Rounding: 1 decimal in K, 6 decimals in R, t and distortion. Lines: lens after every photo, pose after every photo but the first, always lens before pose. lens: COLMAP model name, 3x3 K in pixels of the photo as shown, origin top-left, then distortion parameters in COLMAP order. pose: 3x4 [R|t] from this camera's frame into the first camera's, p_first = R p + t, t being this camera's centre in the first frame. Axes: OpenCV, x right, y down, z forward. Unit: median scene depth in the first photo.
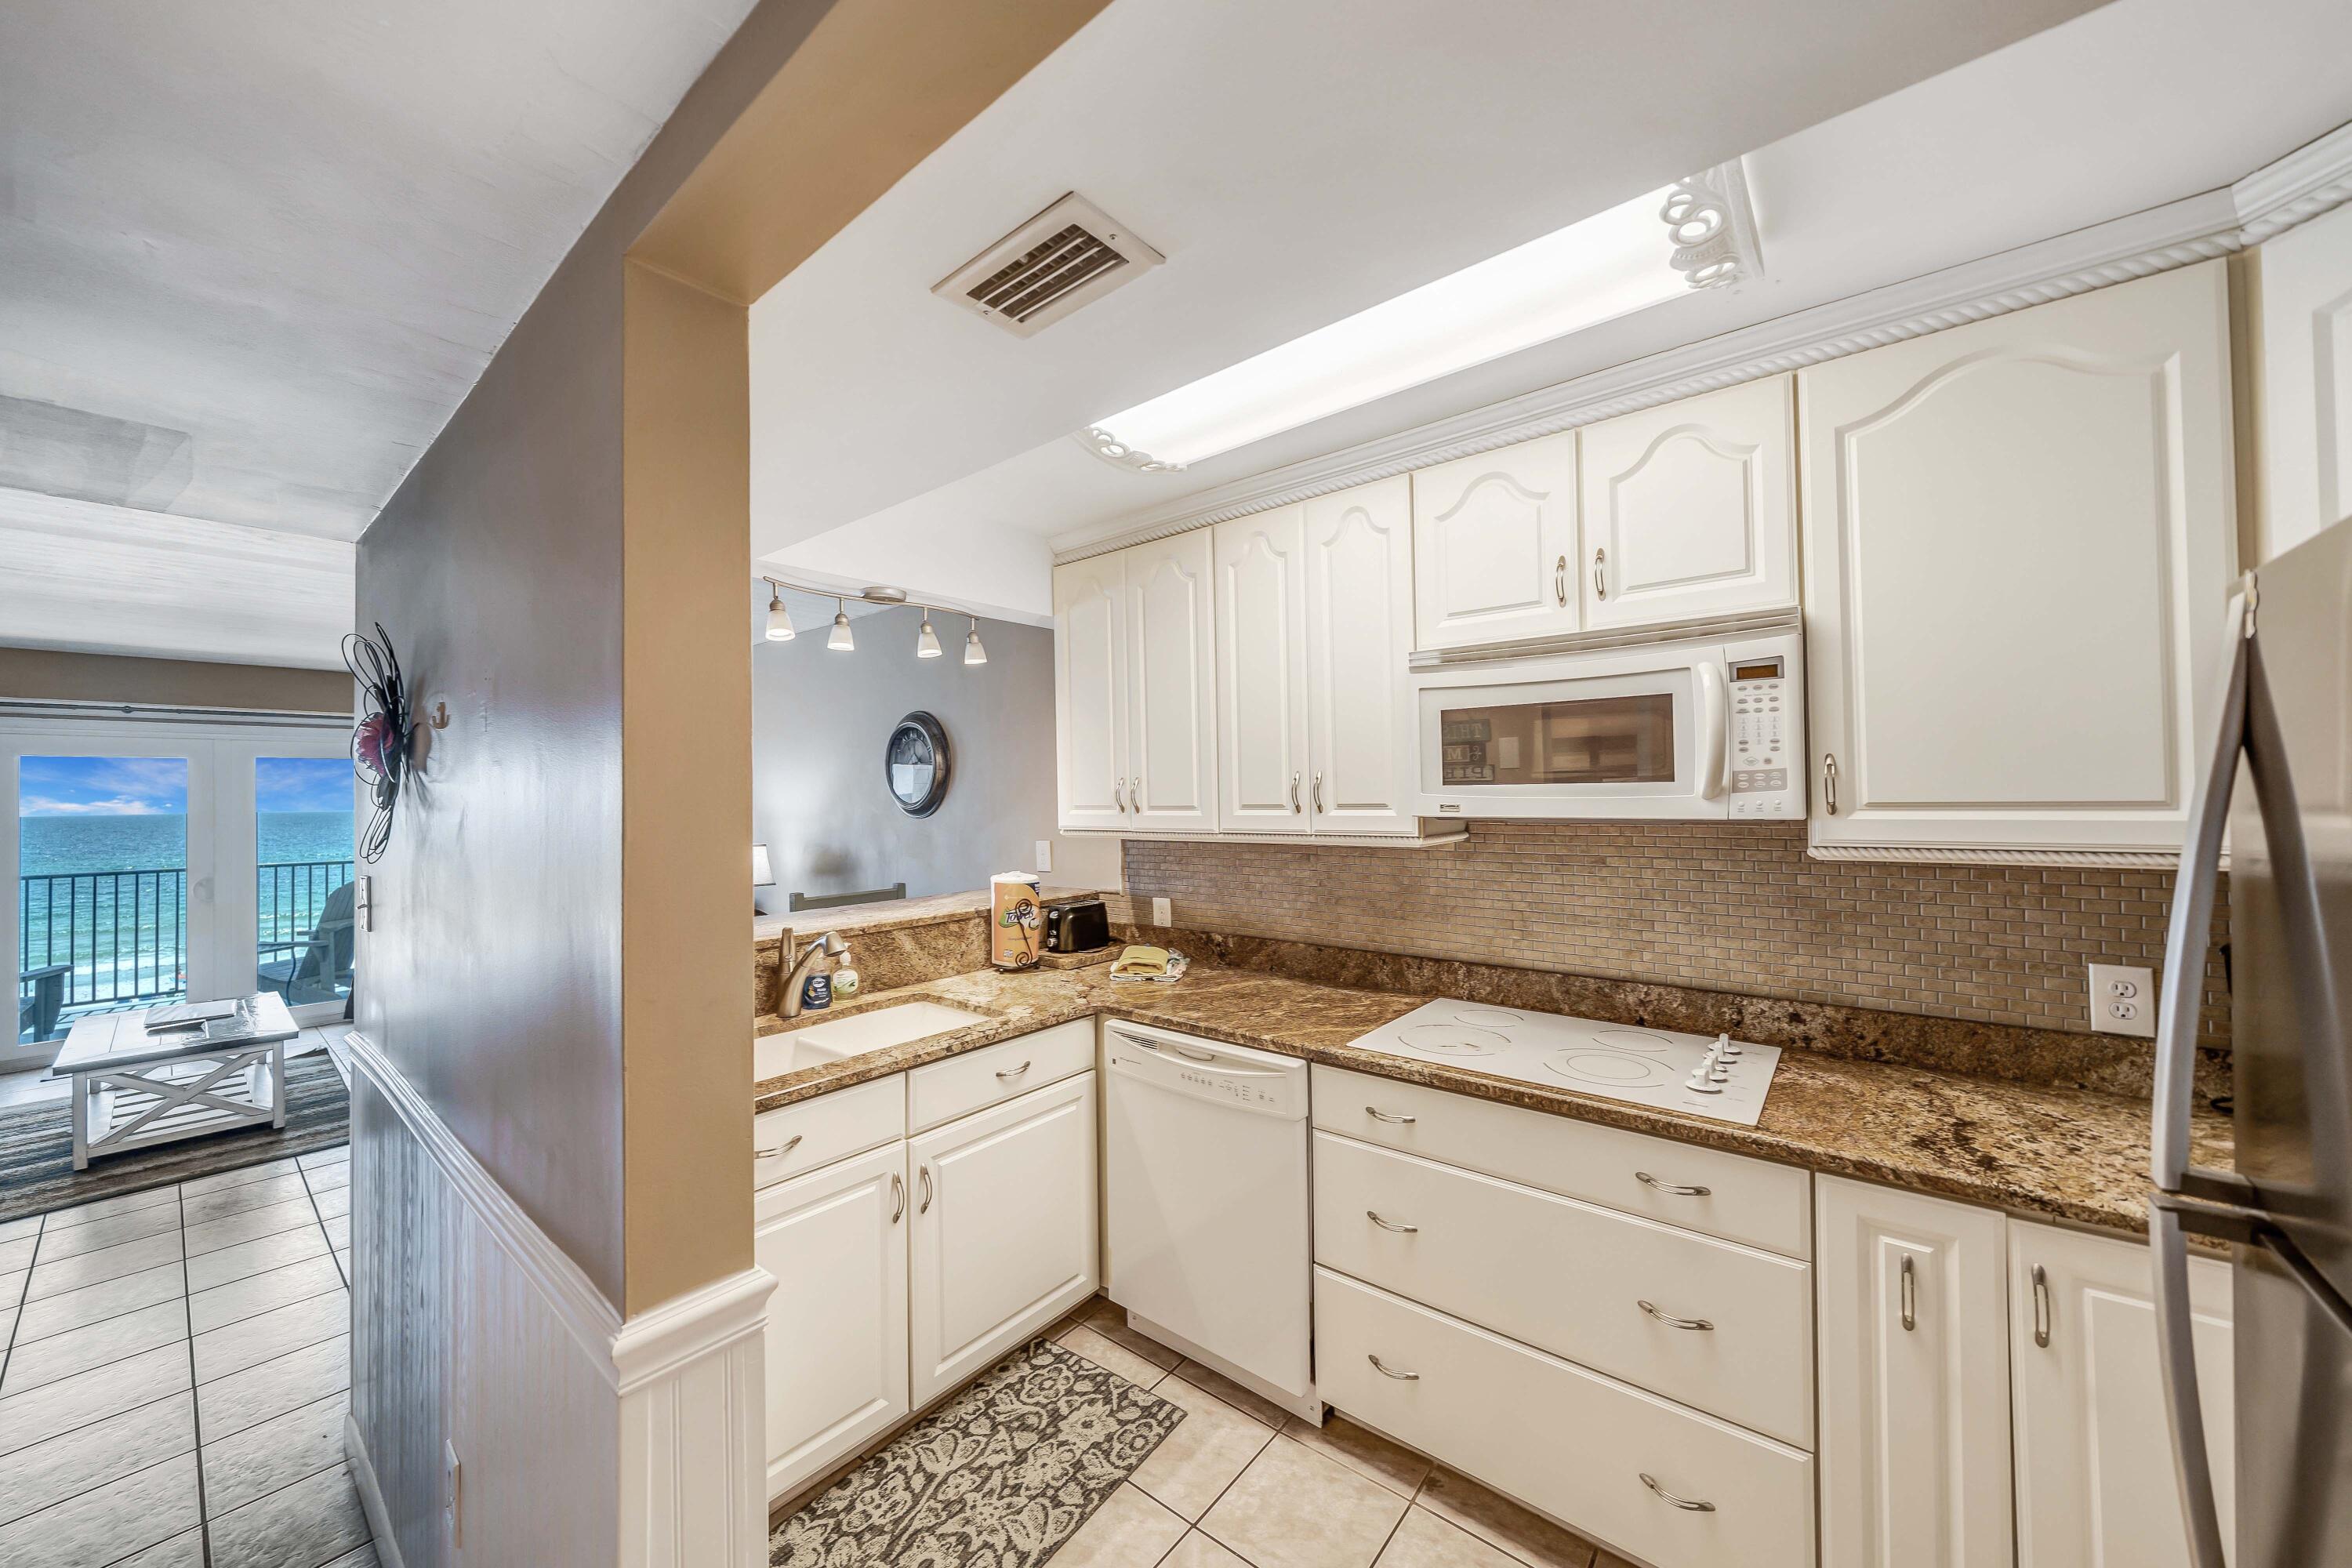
lens RADIAL K [[844.8, 0, 1148.6], [0, 844.8, 782.2], [0, 0, 1]] dist [-0.000009, 0.000083]
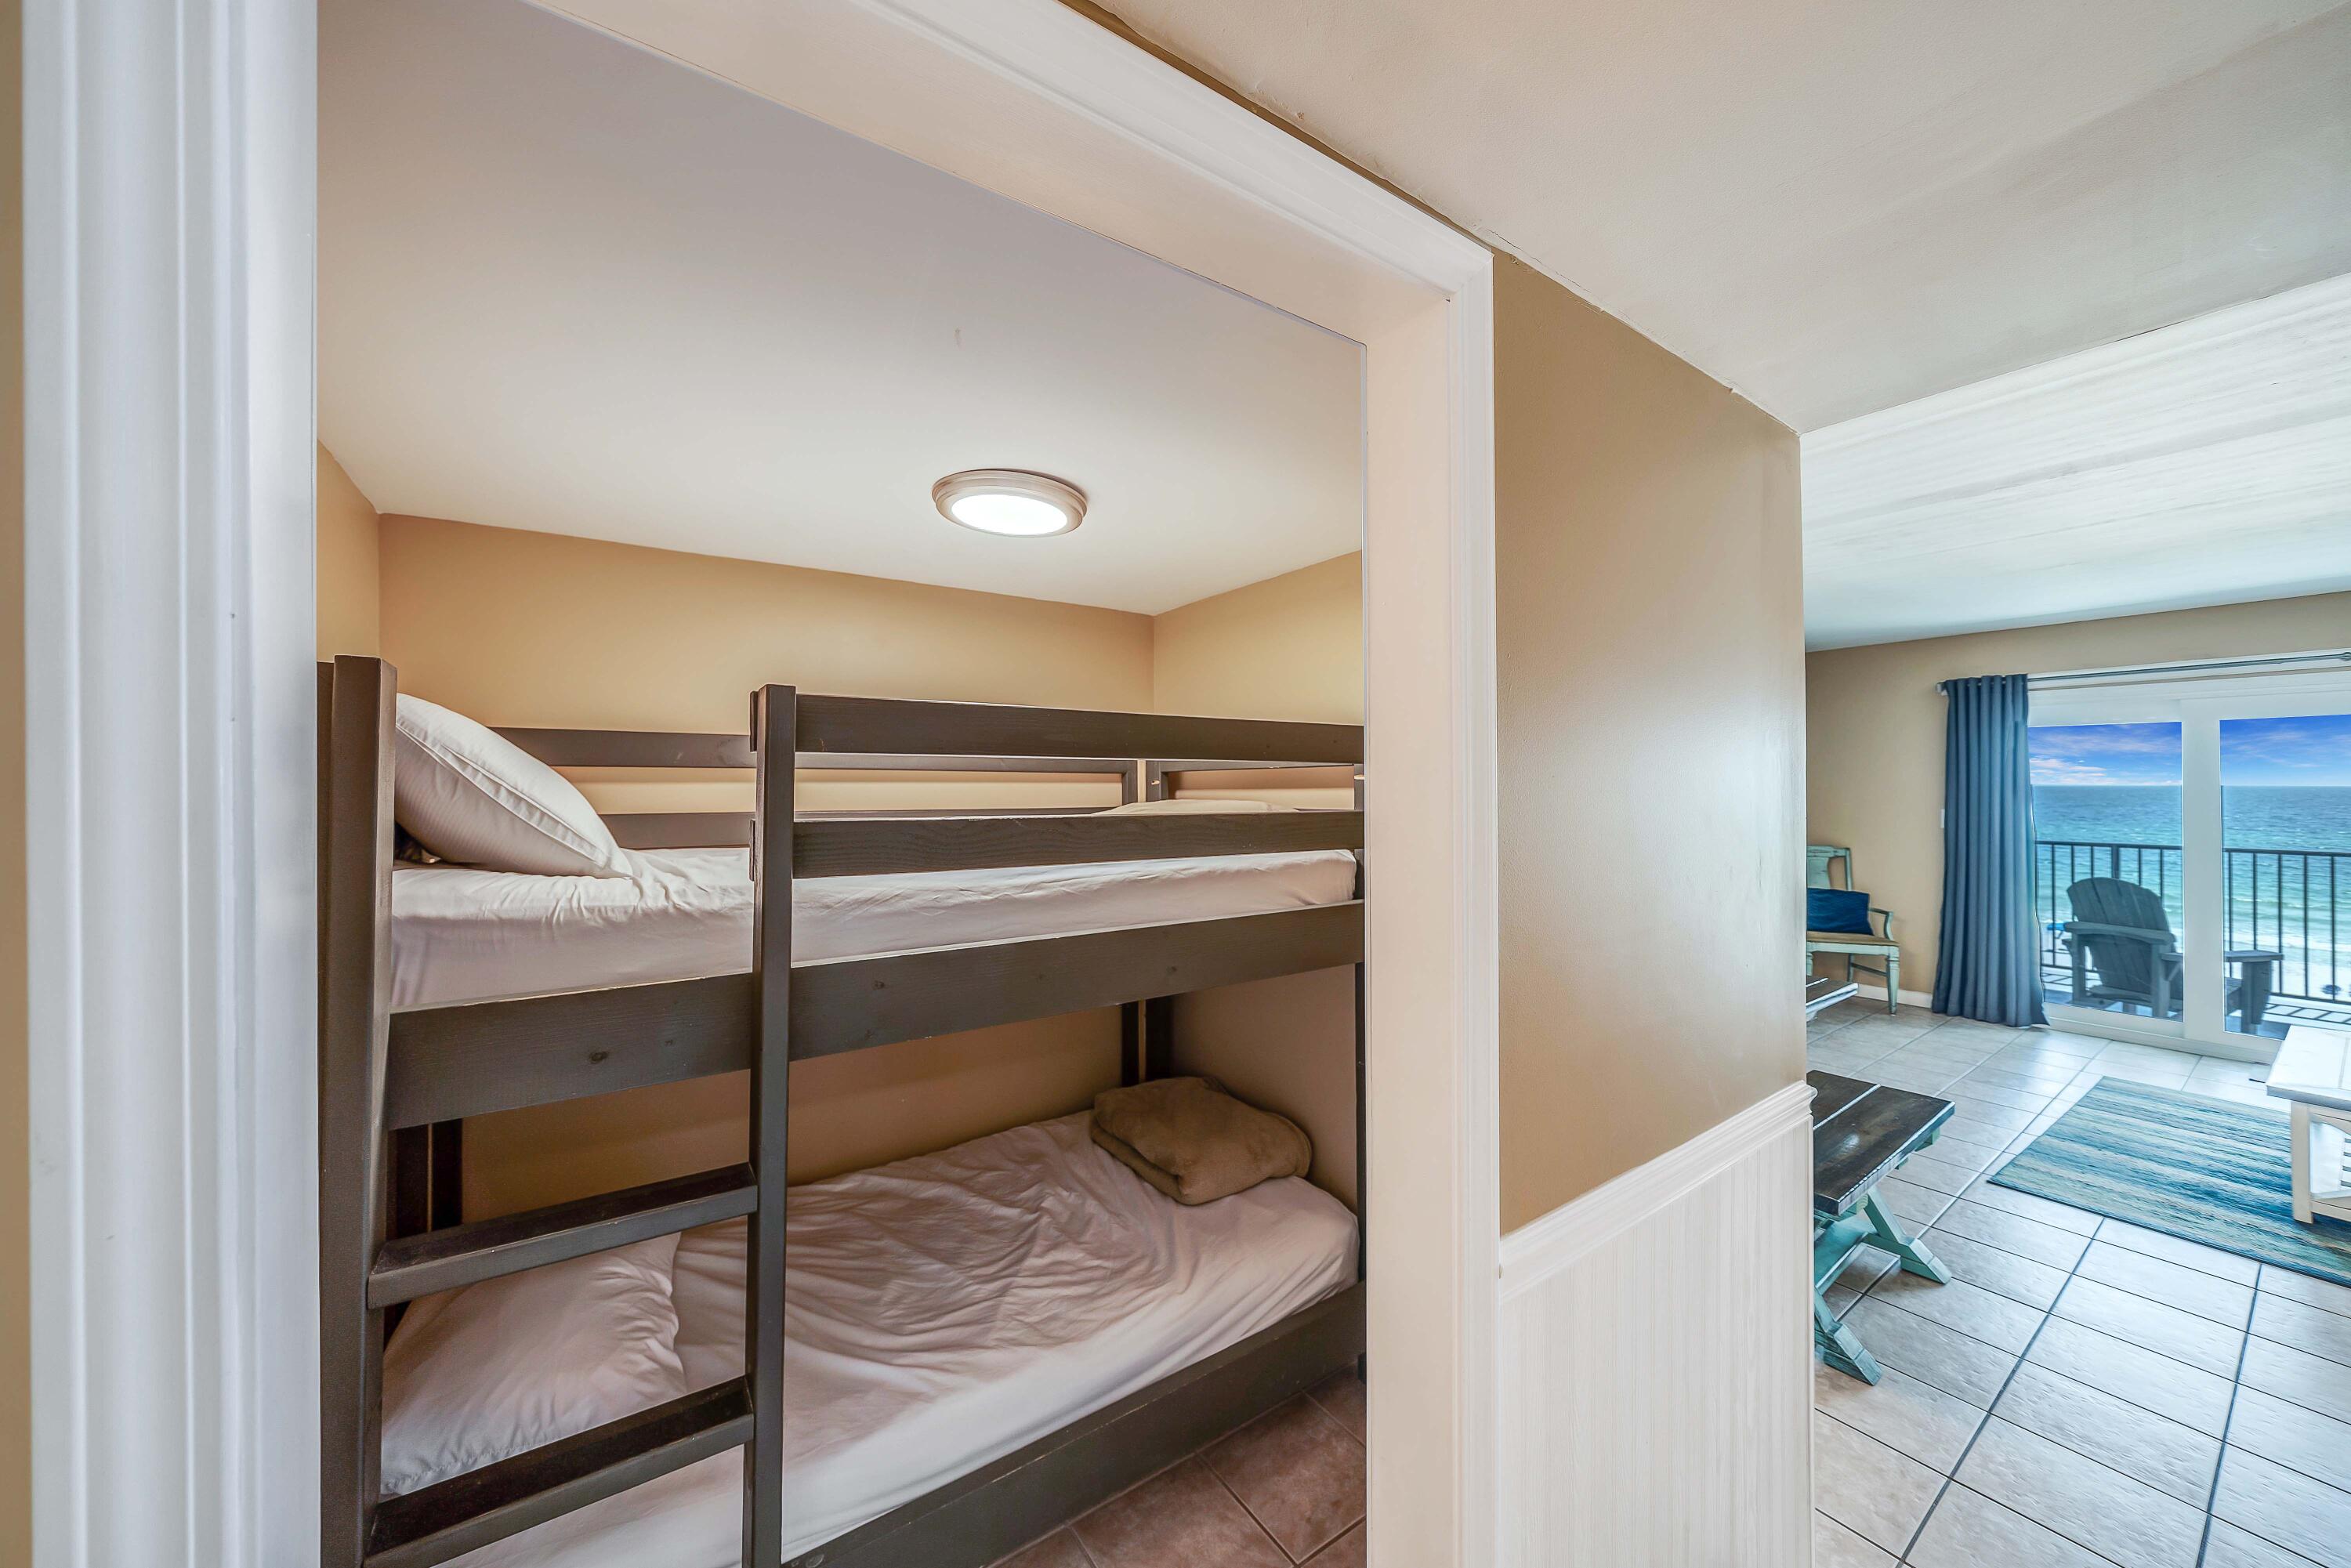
lens RADIAL K [[824.0, 0, 1175.5], [0, 824.0, 784.0], [0, 0, 1]] dist [0.001434, 0.000124]
pose [[-0.256664, 0.009391, -0.966455, -0.151648], [0.025617, 0.999668, 0.002911, 0.005518], [0.966161, -0.024011, -0.256819, 0.114593]]
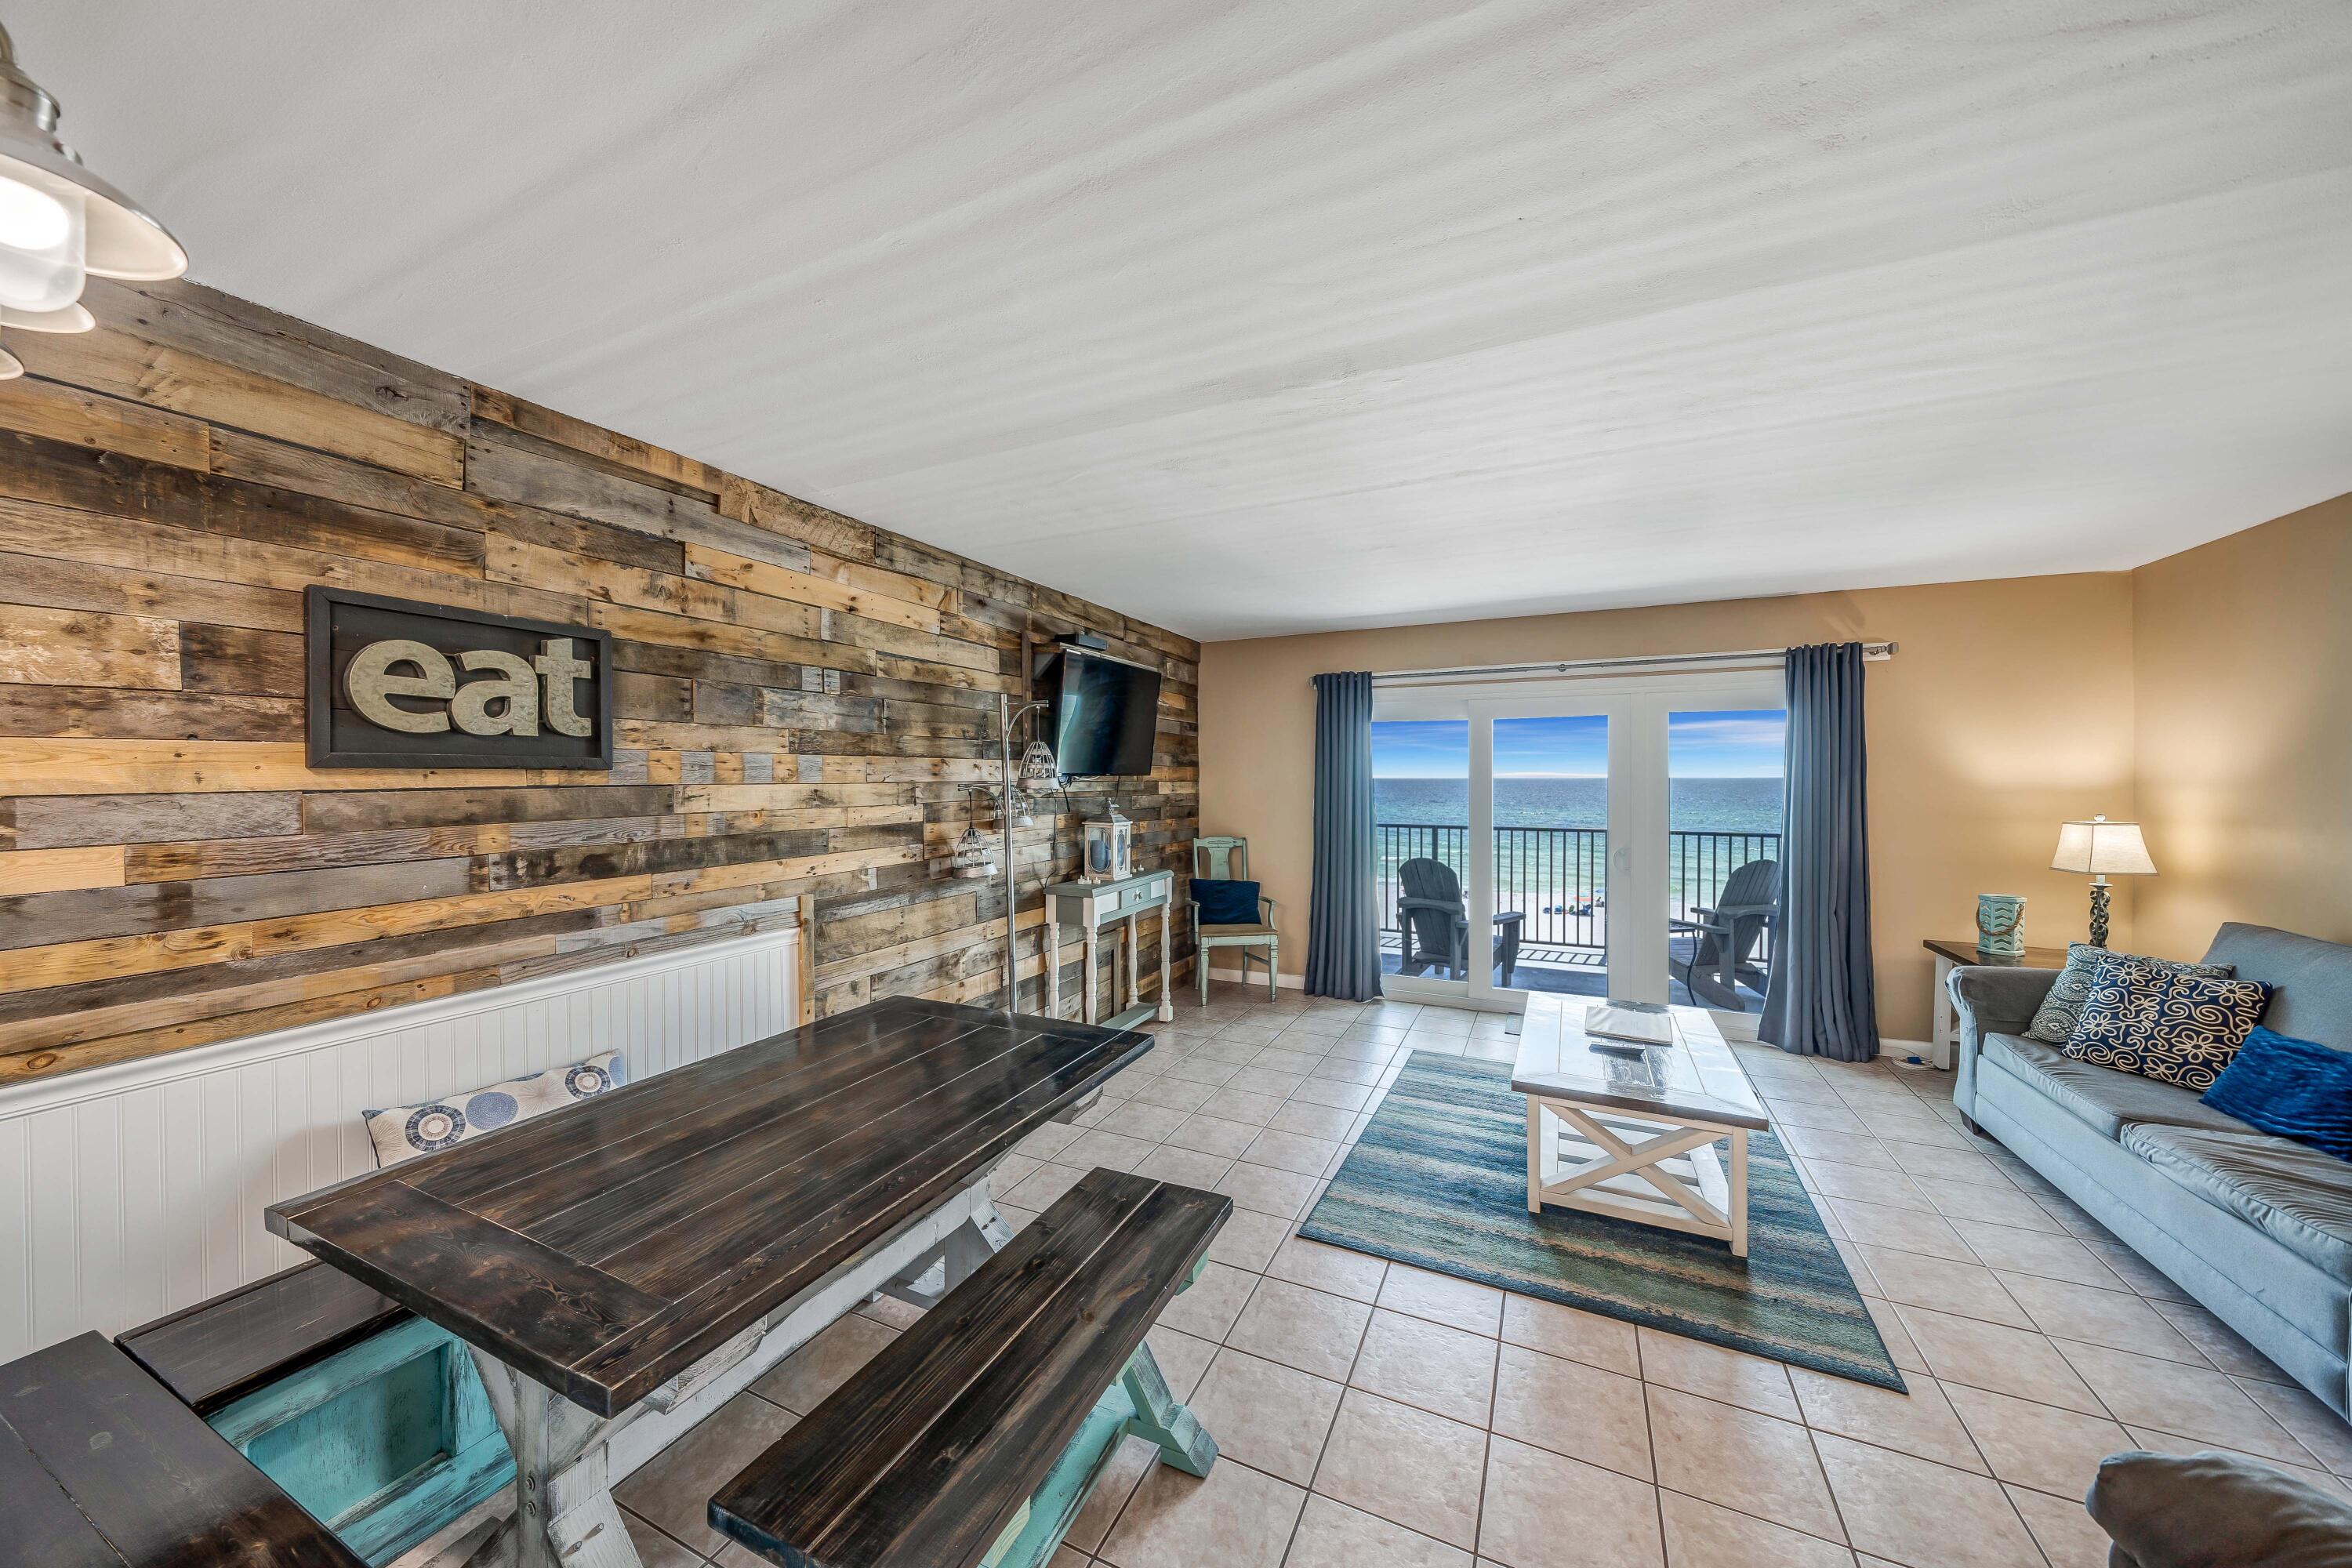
lens RADIAL K [[844.8, 0, 1148.6], [0, 844.8, 782.2], [0, 0, 1]] dist [-0.000009, 0.000083]
pose [[0.245700, 0.020592, -0.969127, -0.391809], [0.016732, 0.999535, 0.025480, 0.012234], [0.969201, -0.022475, 0.245242, 0.306417]]
